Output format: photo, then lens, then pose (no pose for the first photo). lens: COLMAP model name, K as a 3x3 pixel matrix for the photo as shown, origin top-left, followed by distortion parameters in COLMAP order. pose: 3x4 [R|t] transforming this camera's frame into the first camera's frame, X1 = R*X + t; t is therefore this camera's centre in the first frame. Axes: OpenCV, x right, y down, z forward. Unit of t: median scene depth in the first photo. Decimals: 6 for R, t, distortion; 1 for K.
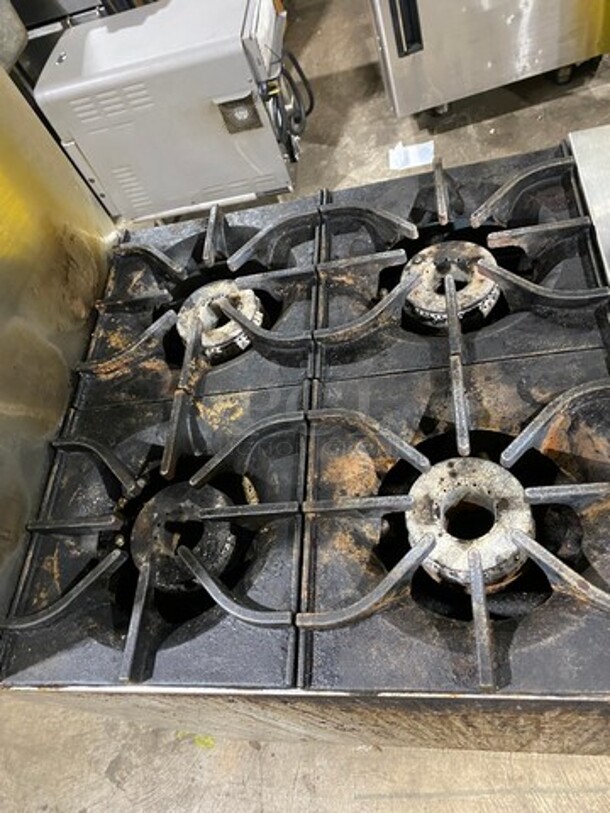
lens RADIAL K [[609.7, 0, 300.5], [0, 609.7, 401.6], [0, 0, 1]] dist [-0.000554, -0.005622]
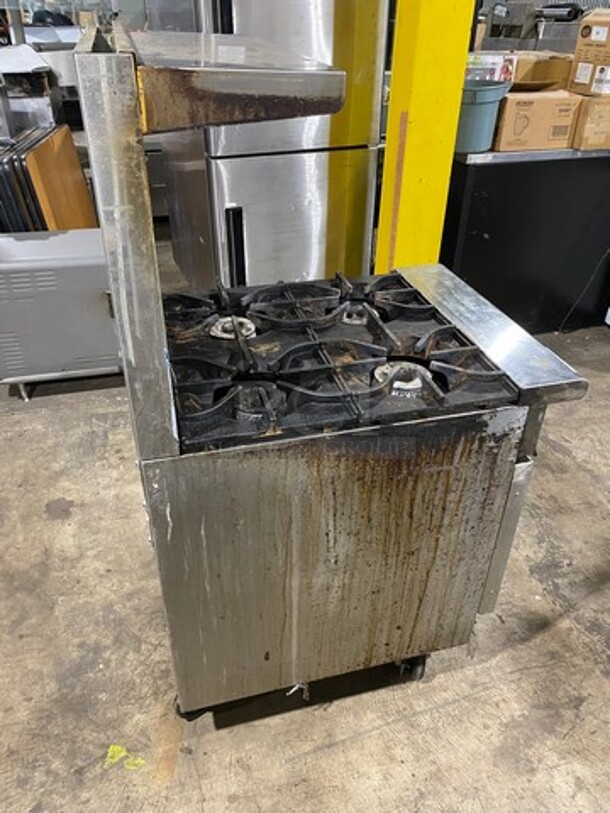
lens RADIAL K [[609.7, 0, 300.5], [0, 609.7, 401.6], [0, 0, 1]] dist [-0.000554, -0.005622]
pose [[0.908149, 0.087898, 0.409316, -0.910769], [0.102087, 0.901701, -0.420136, 1.111625], [-0.406010, 0.423332, 0.809905, -0.550887]]
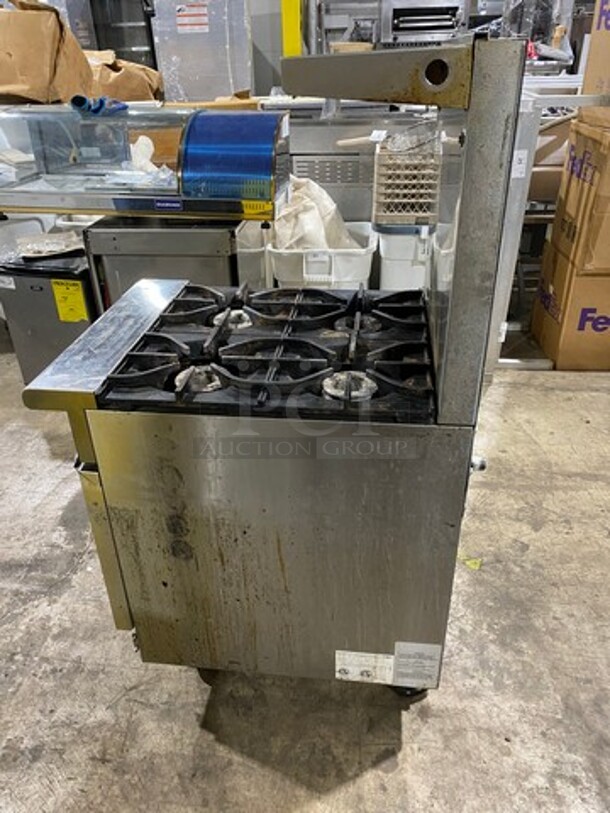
lens RADIAL K [[609.7, 0, 300.5], [0, 609.7, 401.6], [0, 0, 1]] dist [-0.000554, -0.005622]
pose [[-0.954216, 0.215114, 0.207841, -0.424067], [0.220111, 0.034477, 0.974865, -2.323368], [0.202541, 0.975980, -0.080248, 1.616885]]
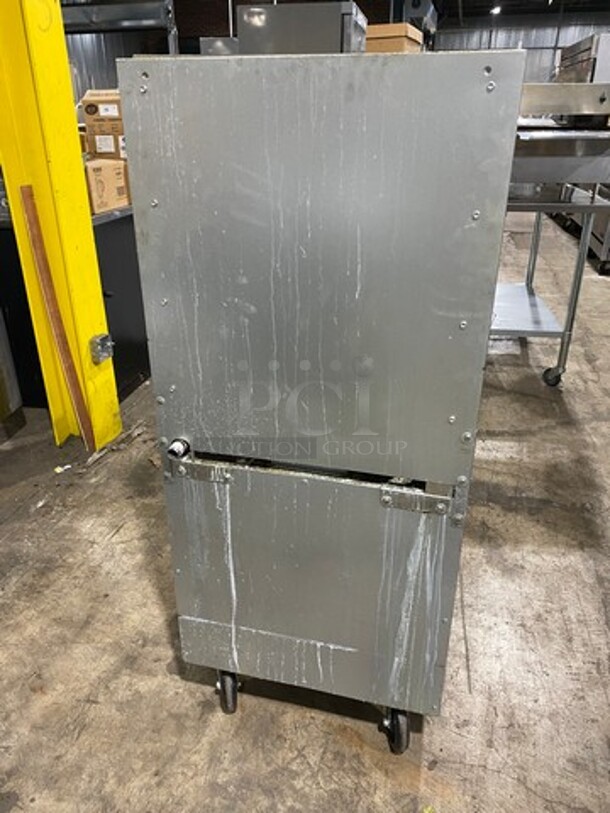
lens RADIAL K [[609.7, 0, 300.5], [0, 609.7, 401.6], [0, 0, 1]] dist [-0.000554, -0.005622]
pose [[0.191364, -0.139474, 0.971559, -2.495972], [0.789921, 0.609415, -0.068102, 0.143649], [-0.582584, 0.780487, 0.226793, 0.909493]]
